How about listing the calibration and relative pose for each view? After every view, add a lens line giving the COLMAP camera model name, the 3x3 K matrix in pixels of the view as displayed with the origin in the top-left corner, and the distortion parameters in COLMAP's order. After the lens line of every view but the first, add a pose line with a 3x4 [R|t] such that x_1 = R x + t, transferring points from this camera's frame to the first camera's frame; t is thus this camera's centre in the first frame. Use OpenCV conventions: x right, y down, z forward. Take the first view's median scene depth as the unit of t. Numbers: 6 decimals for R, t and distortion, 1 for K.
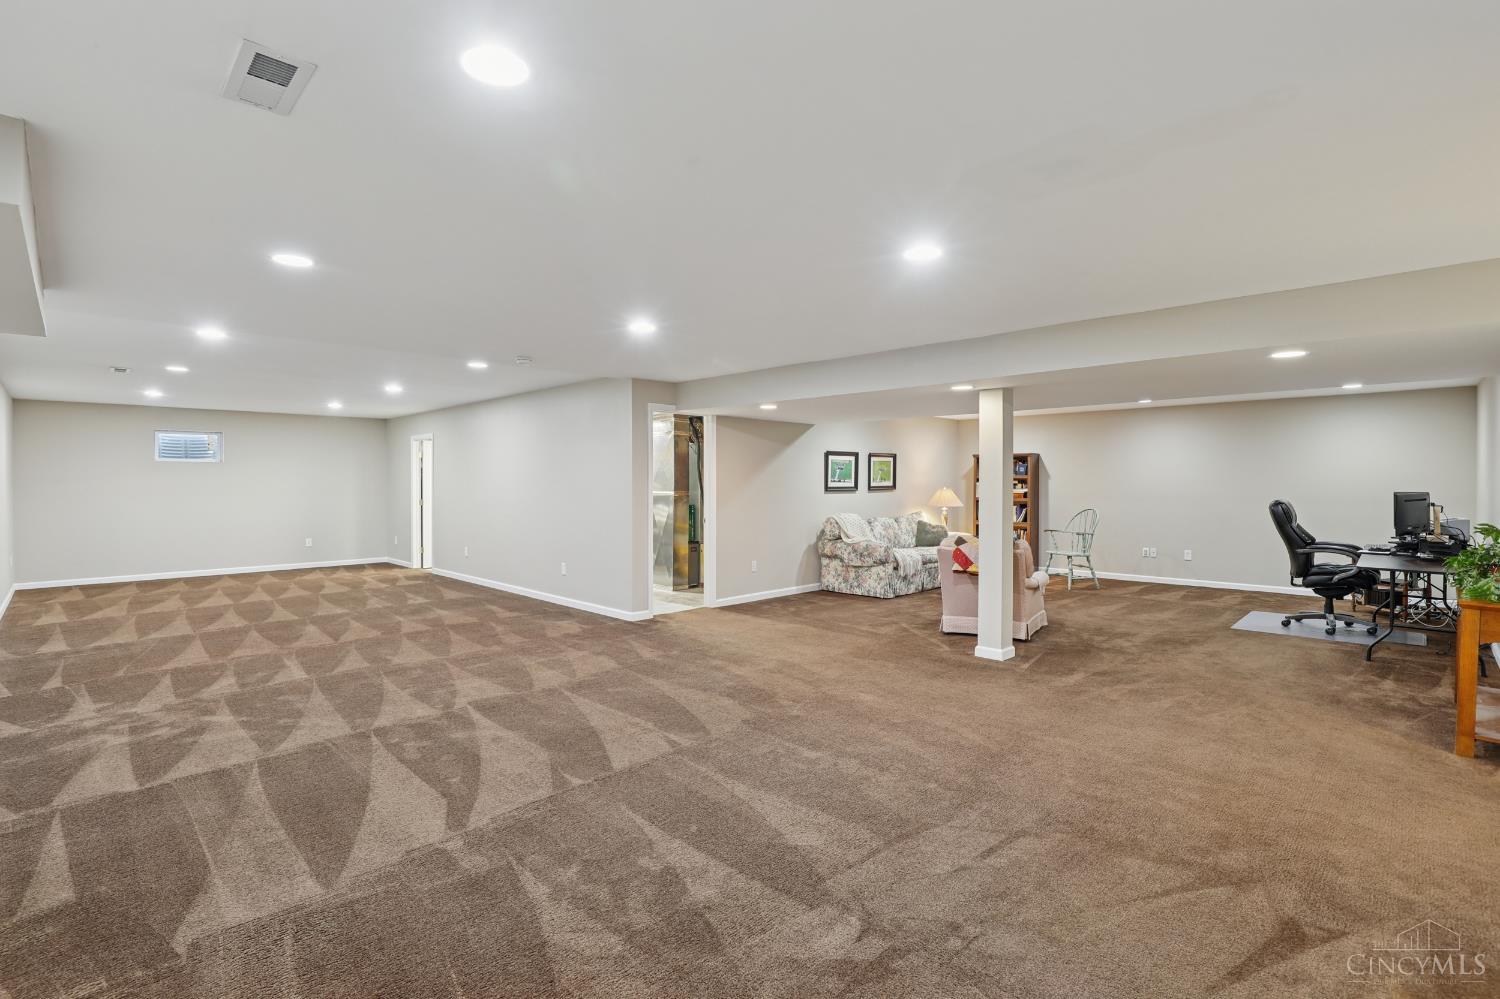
lens RADIAL K [[685.5, 0, 751.8], [0, 685.5, 493.5], [0, 0, 1]] dist [-0.023744, -0.000604]
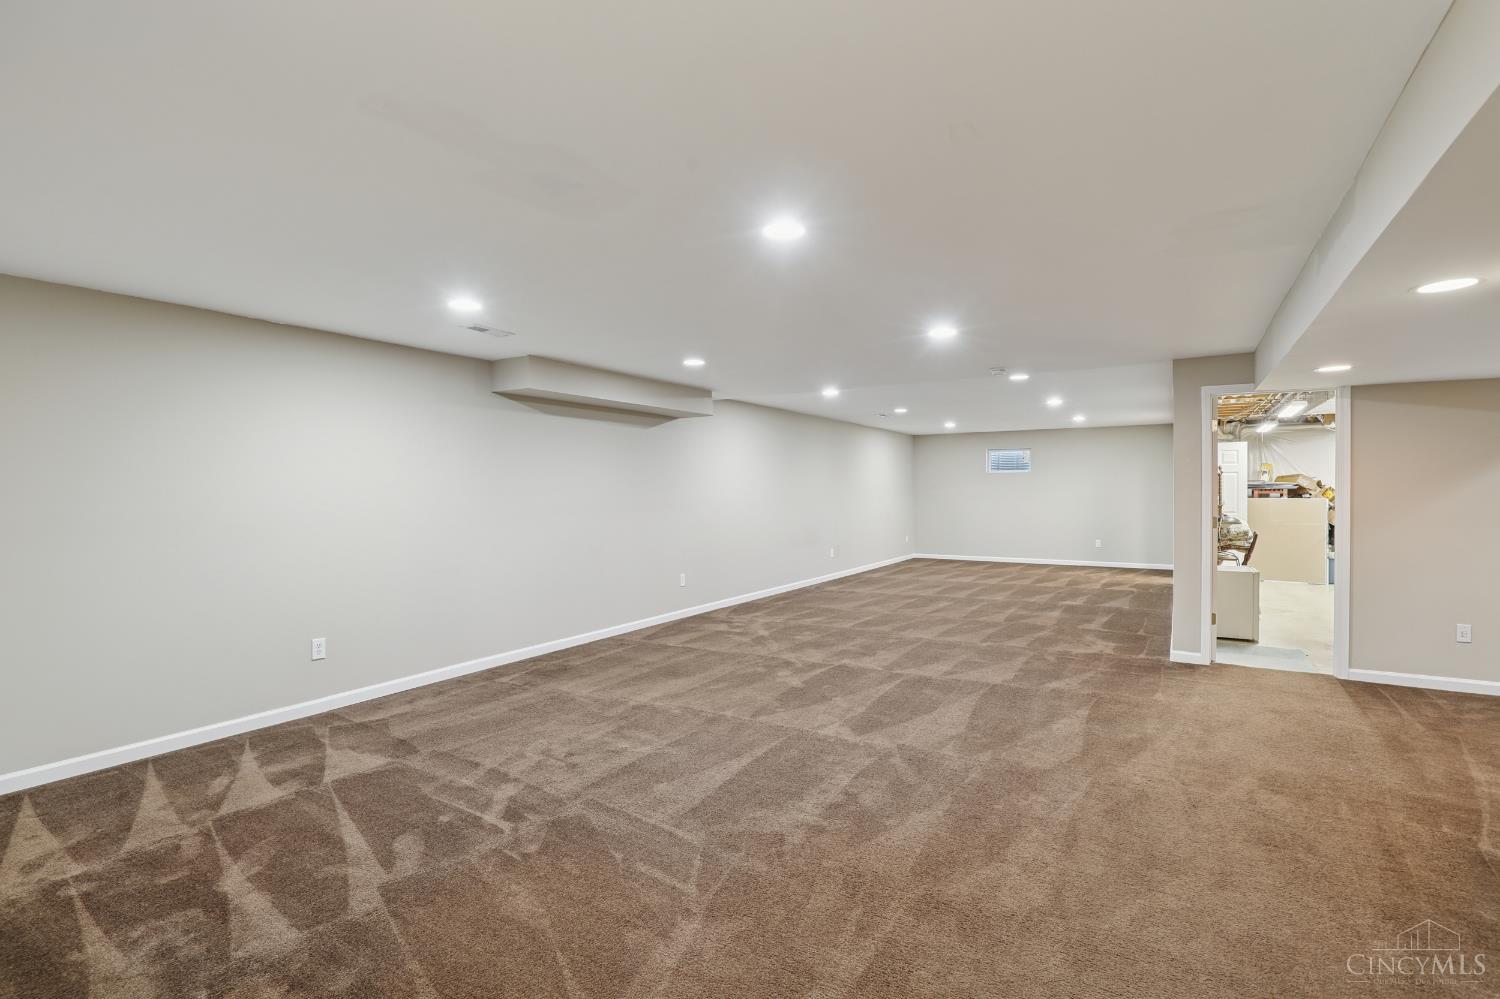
lens RADIAL K [[685.5, 0, 753.0], [0, 685.5, 494.0], [0, 0, 1]] dist [-0.023744, -0.000604]
pose [[0.242340, 0.007325, -0.970164, 0.814641], [-0.015566, 0.999872, 0.003661, -0.008555], [0.970066, 0.014214, 0.242423, 0.557045]]
